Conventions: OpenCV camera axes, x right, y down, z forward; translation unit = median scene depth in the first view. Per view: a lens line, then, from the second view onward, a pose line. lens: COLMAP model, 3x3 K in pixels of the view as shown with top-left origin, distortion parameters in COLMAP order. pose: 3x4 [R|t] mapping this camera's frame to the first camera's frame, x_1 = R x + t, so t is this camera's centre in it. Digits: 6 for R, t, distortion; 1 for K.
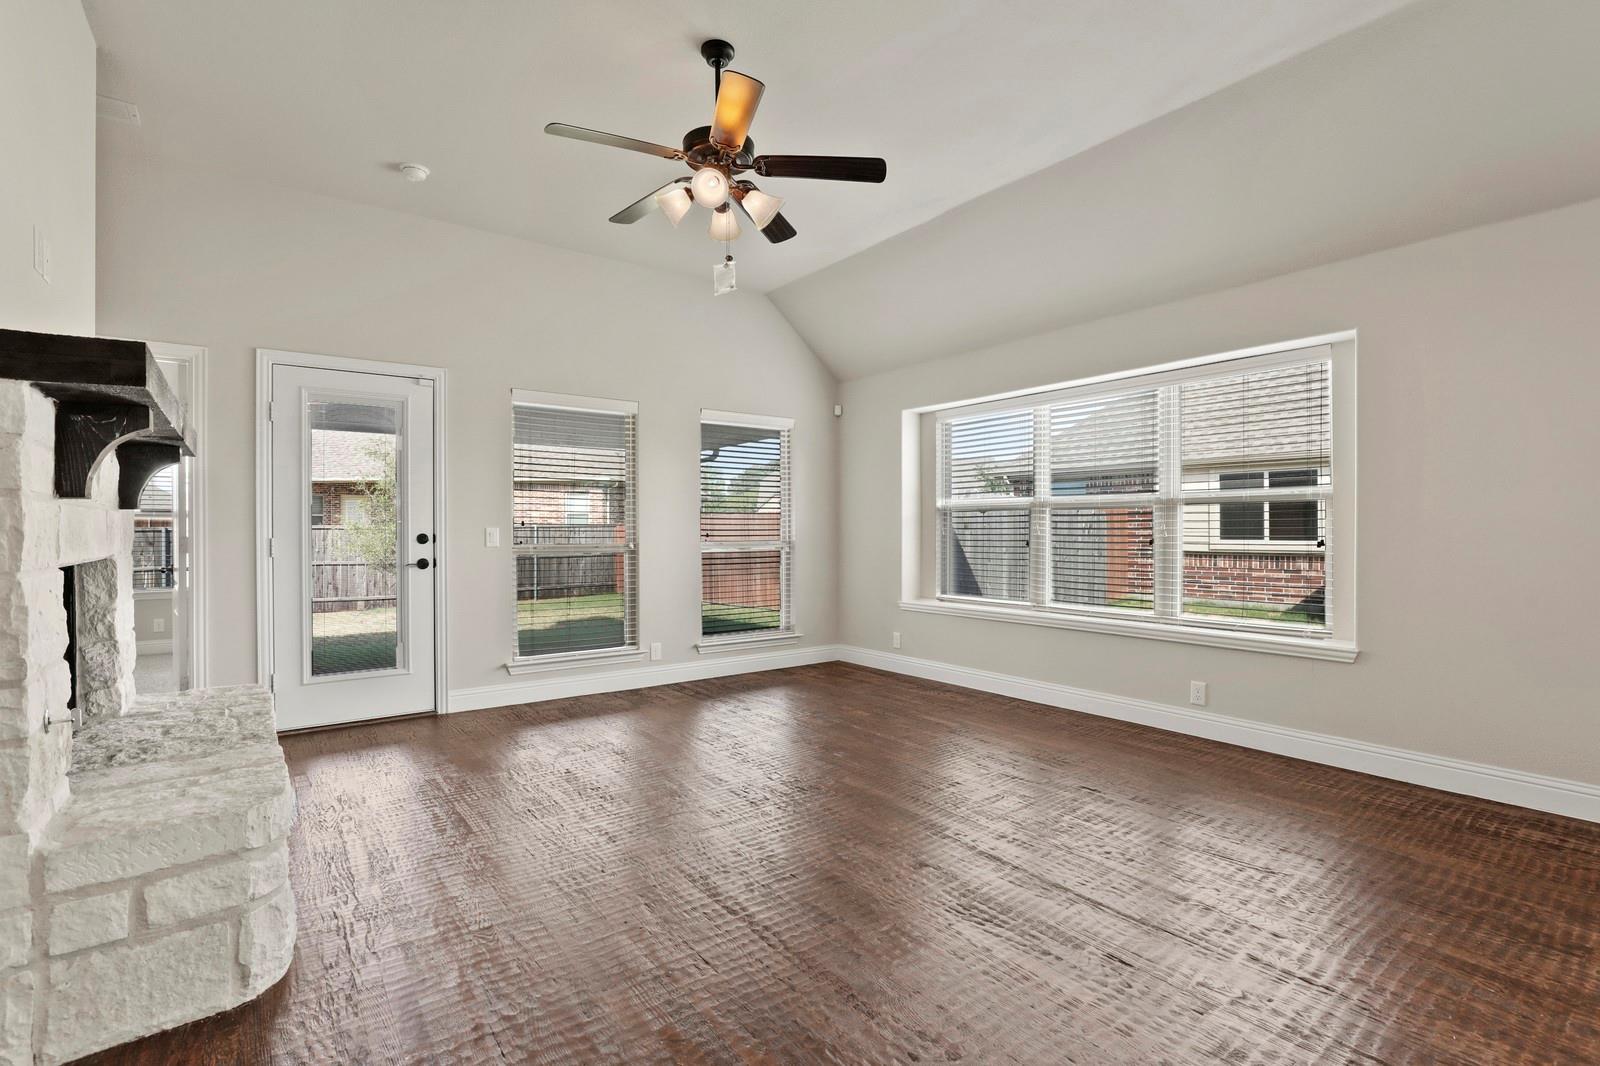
lens RADIAL K [[746.1, 0, 800.1], [0, 746.1, 529.4], [0, 0, 1]] dist [-0.004131, 0.001978]
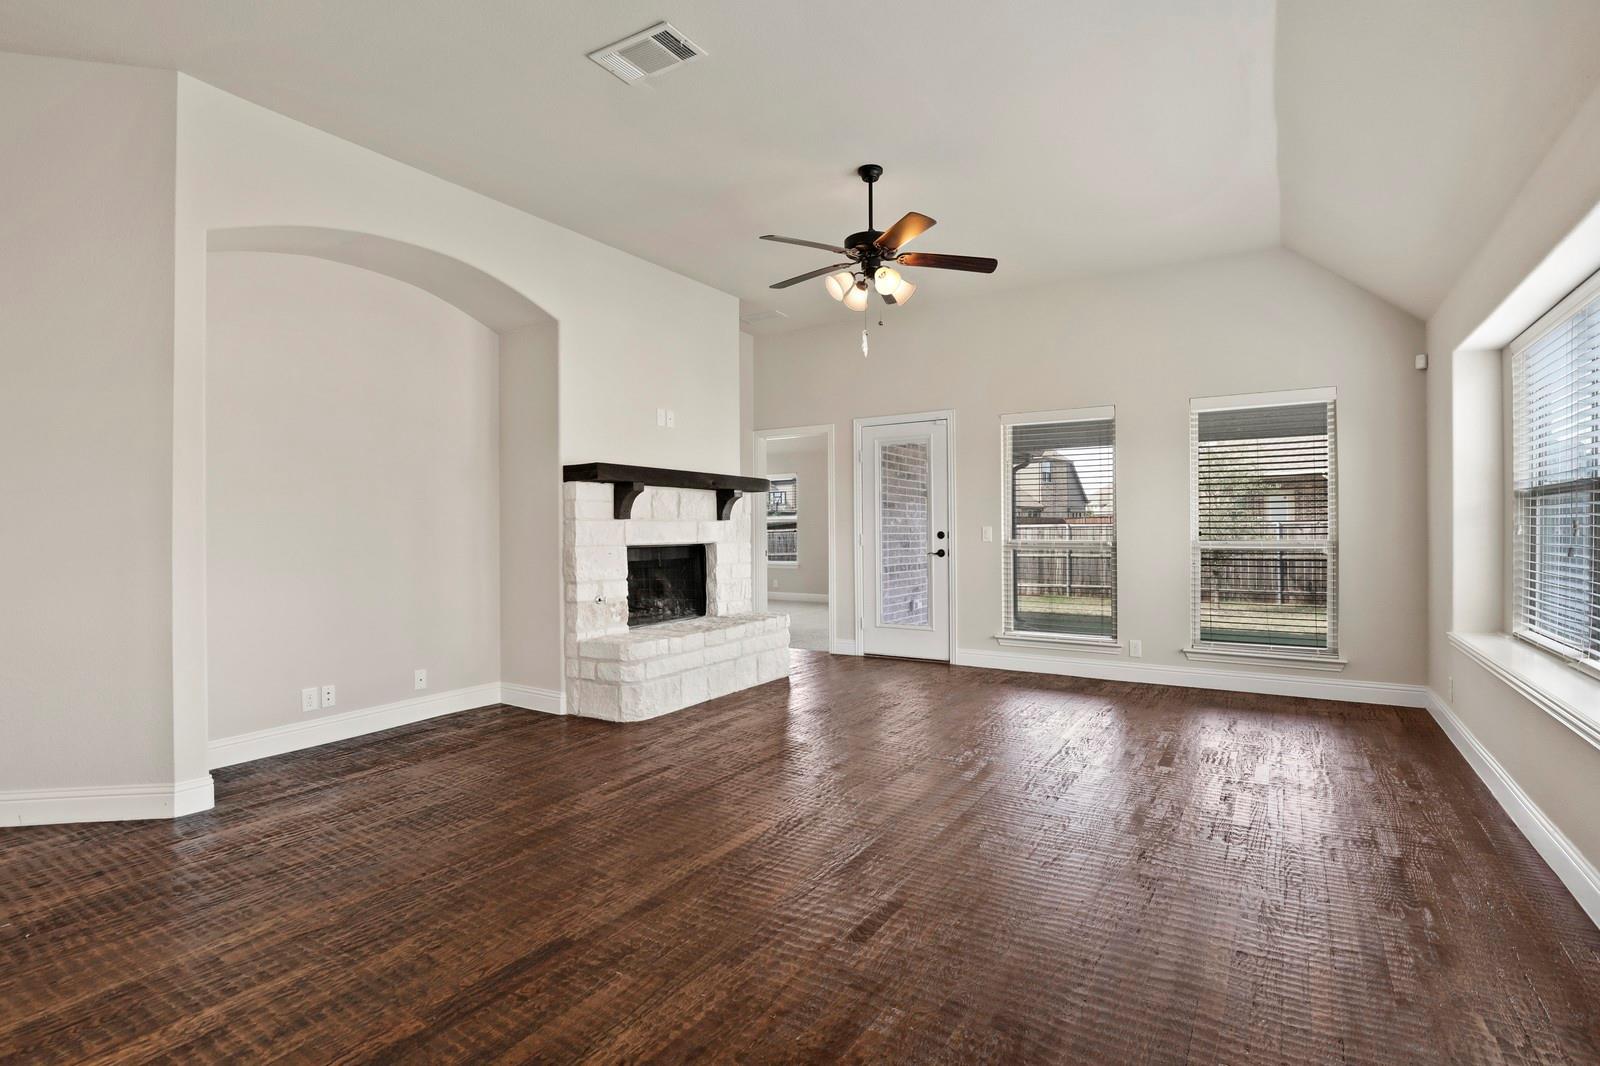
lens RADIAL K [[746.1, 0, 807.1], [0, 746.1, 531.2], [0, 0, 1]] dist [-0.004131, 0.001978]
pose [[0.366263, 0.000081, -0.930511, 0.691292], [0.005570, 0.999982, 0.002280, 0.000793], [0.930495, -0.006018, 0.366256, 0.262510]]
